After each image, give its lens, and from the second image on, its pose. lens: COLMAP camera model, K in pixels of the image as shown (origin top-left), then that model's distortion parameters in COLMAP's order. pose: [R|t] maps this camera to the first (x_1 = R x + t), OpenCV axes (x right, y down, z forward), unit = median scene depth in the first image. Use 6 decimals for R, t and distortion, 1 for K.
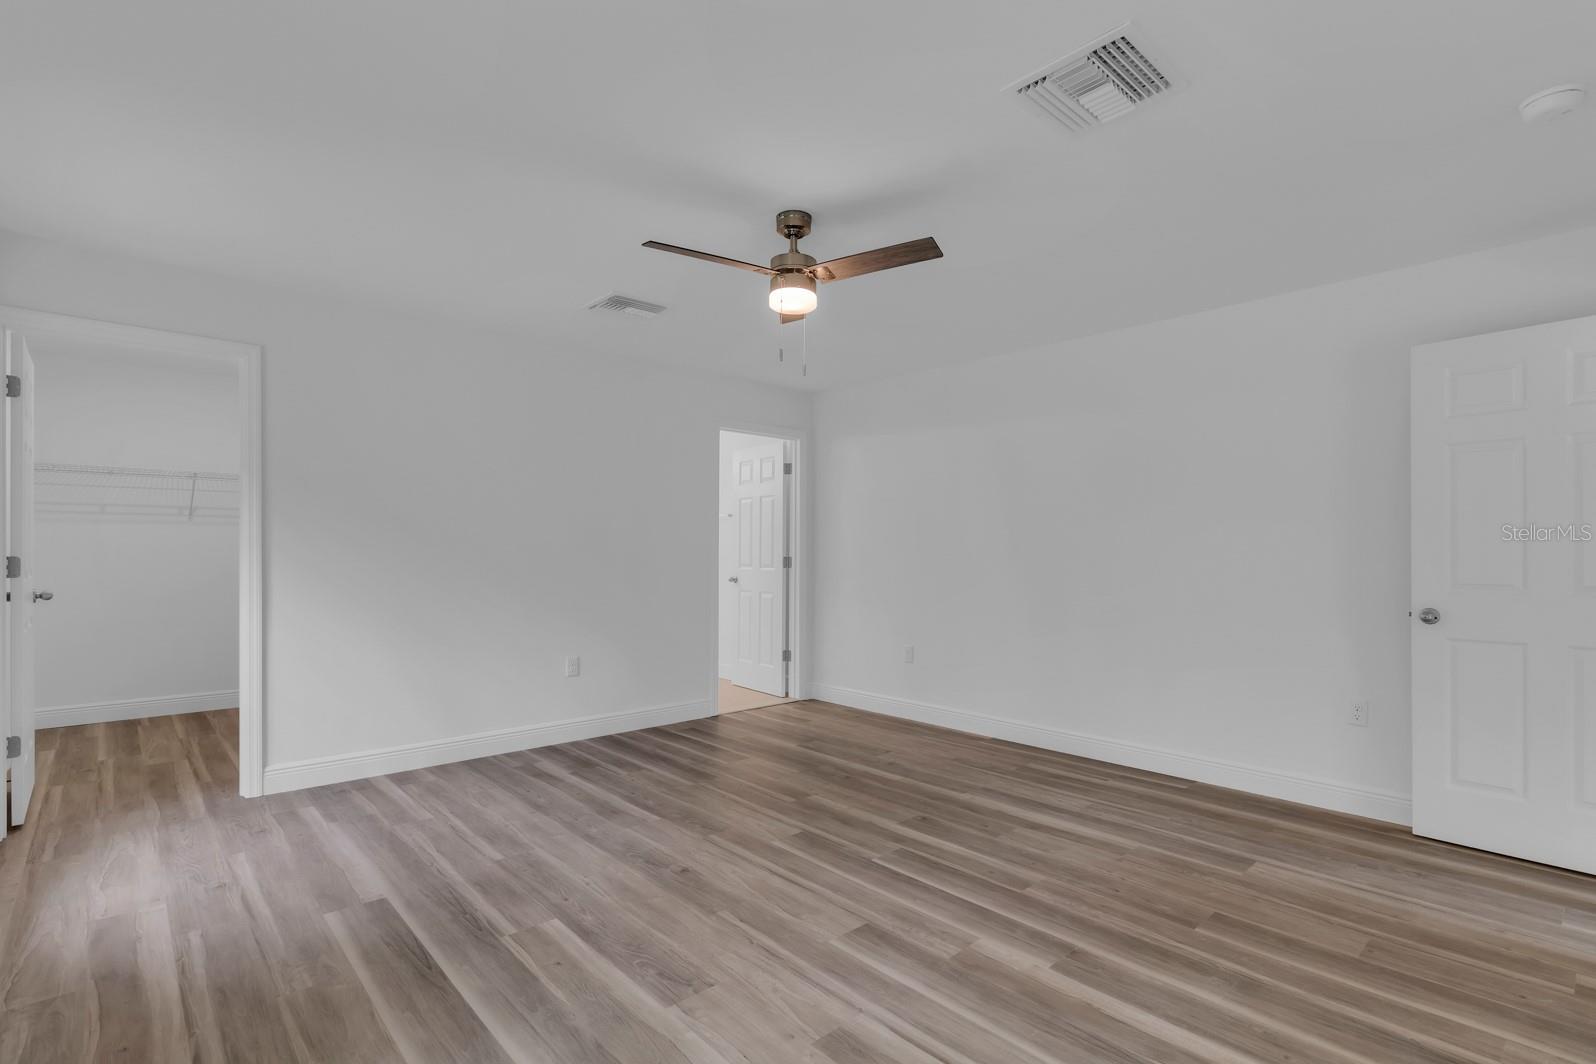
lens RADIAL K [[761.5, 0, 800.0], [0, 761.5, 549.0], [0, 0, 1]] dist [0.000416, 0.000024]
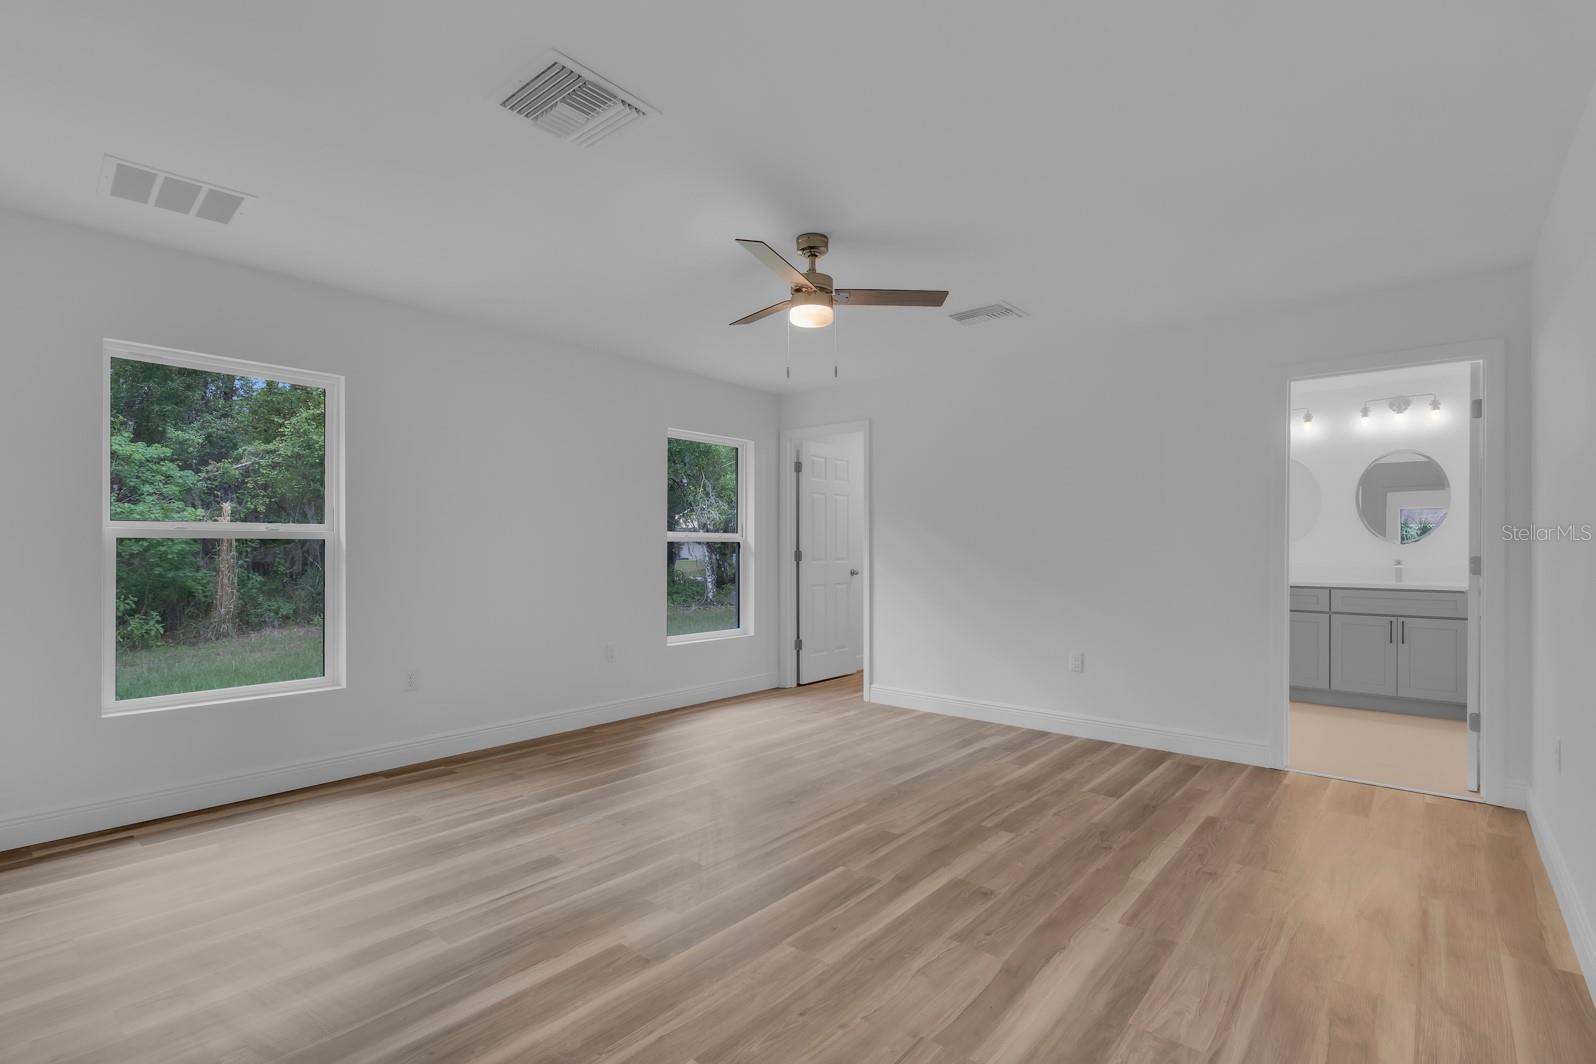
lens RADIAL K [[740.8, 0, 796.8], [0, 740.8, 544.2], [0, 0, 1]] dist [0.000228, 0.000081]
pose [[0.121983, -0.007934, -0.992500, 0.848001], [0.001325, 0.999968, -0.007831, 0.008052], [0.992531, -0.000360, 0.121990, 0.693101]]
